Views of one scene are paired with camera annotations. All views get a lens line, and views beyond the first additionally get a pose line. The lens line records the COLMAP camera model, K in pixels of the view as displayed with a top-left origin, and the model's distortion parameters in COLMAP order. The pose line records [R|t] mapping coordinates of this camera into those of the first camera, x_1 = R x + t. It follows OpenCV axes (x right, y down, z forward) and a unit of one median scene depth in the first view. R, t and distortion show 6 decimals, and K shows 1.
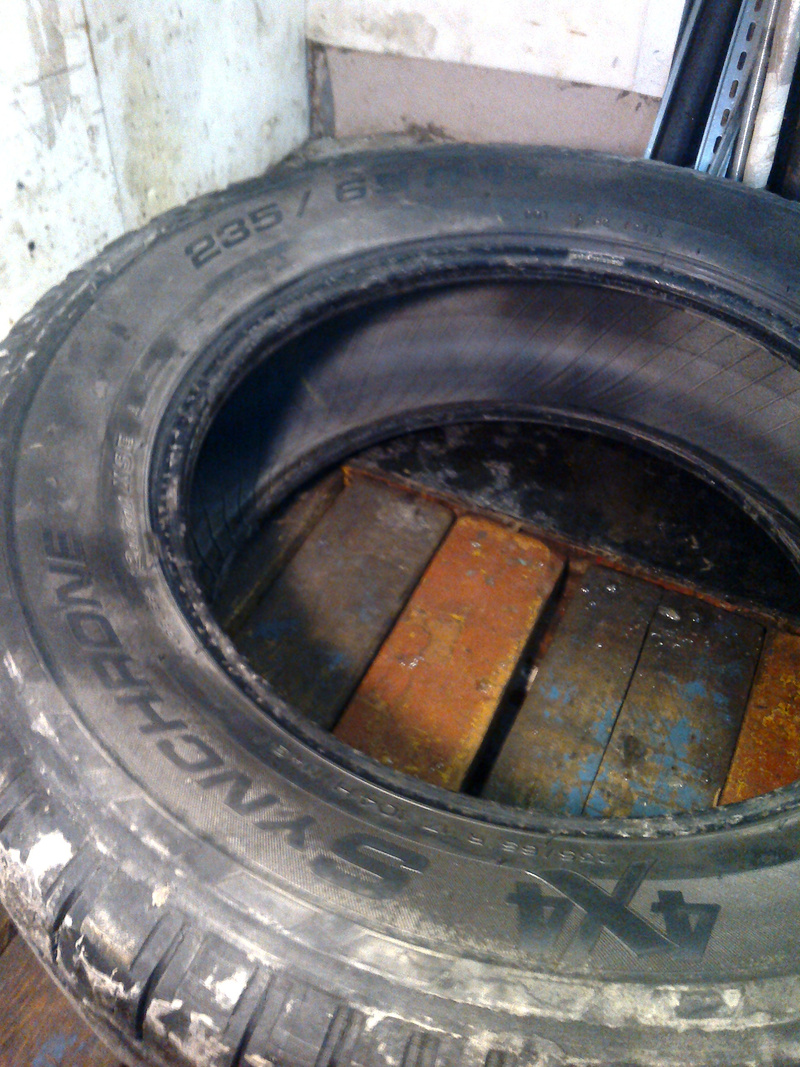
lens RADIAL K [[954.7, 0, 400.0], [0, 954.7, 533.5], [0, 0, 1]] dist [-0.001378, -0.180581]
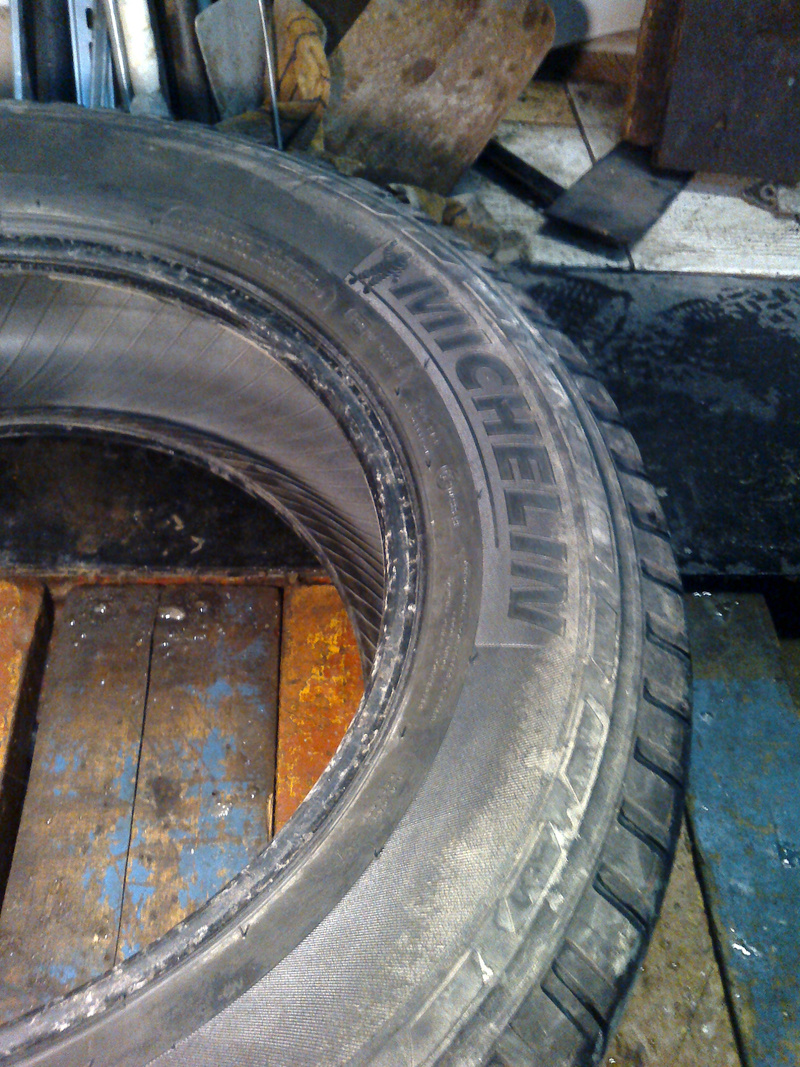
lens RADIAL K [[954.7, 0, 400.0], [0, 954.7, 533.5], [0, 0, 1]] dist [-0.001378, -0.180581]
pose [[0.882576, -0.346002, 0.318343, 0.229446], [0.311684, 0.937487, 0.154825, -0.058866], [-0.352012, -0.037423, 0.935247, 0.119385]]
